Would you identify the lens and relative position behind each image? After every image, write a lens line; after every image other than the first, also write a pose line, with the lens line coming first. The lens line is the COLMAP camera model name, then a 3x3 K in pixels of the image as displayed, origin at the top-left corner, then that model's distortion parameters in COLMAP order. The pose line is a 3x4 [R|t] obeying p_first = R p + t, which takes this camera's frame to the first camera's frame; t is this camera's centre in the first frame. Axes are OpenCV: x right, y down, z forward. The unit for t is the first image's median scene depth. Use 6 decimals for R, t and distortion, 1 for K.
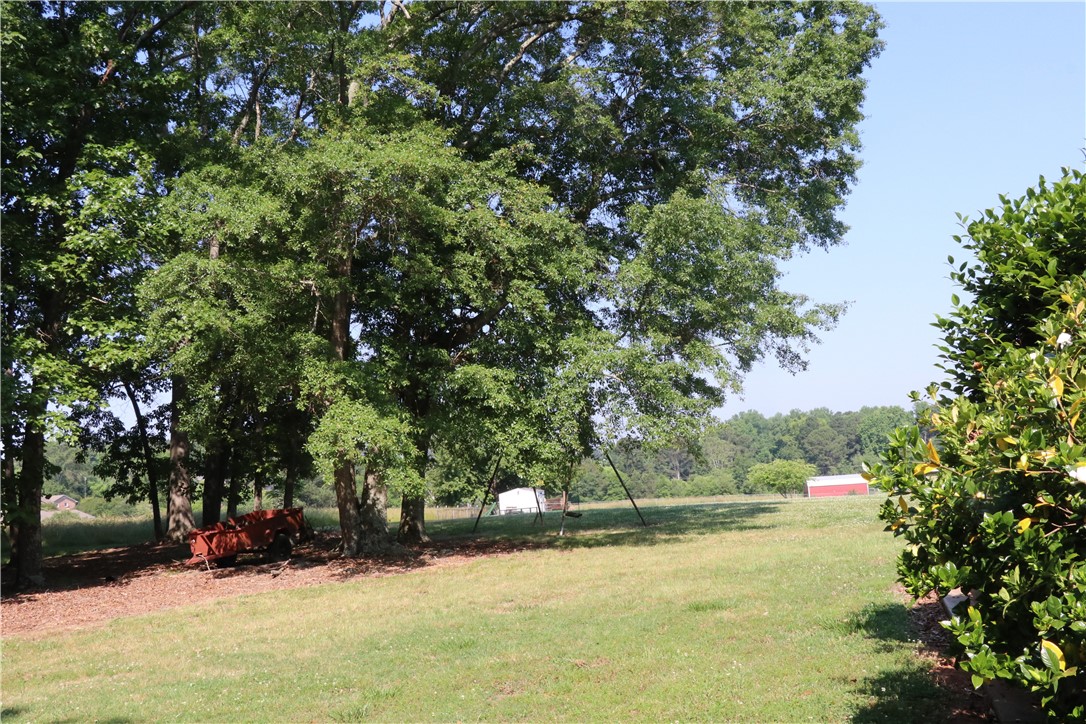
lens RADIAL K [[1038.2, 0, 537.0], [0, 1038.2, 360.2], [0, 0, 1]] dist [-0.162024, 0.224167]
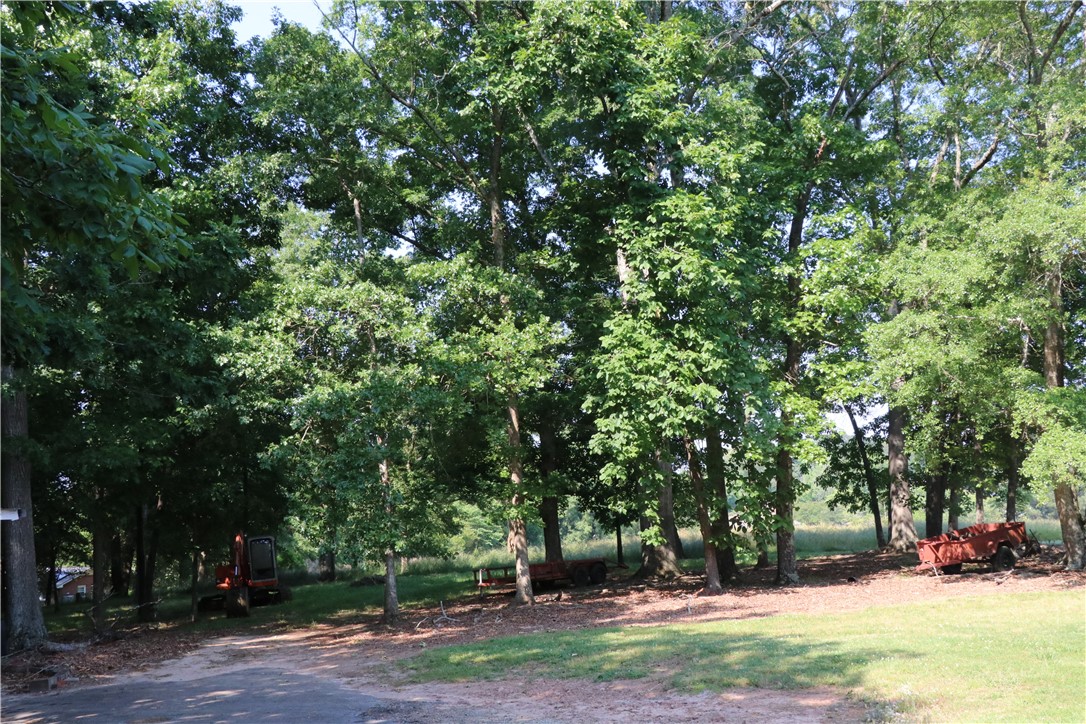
lens RADIAL K [[1199.9, 0, 543.0], [0, 1199.9, 362.0], [0, 0, 1]] dist [-0.084597, 0.355203]
pose [[0.818073, -0.046973, -0.573193, 0.089937], [0.056718, 0.998390, -0.000867, -0.054085], [0.572311, -0.031801, 0.819420, -0.325020]]
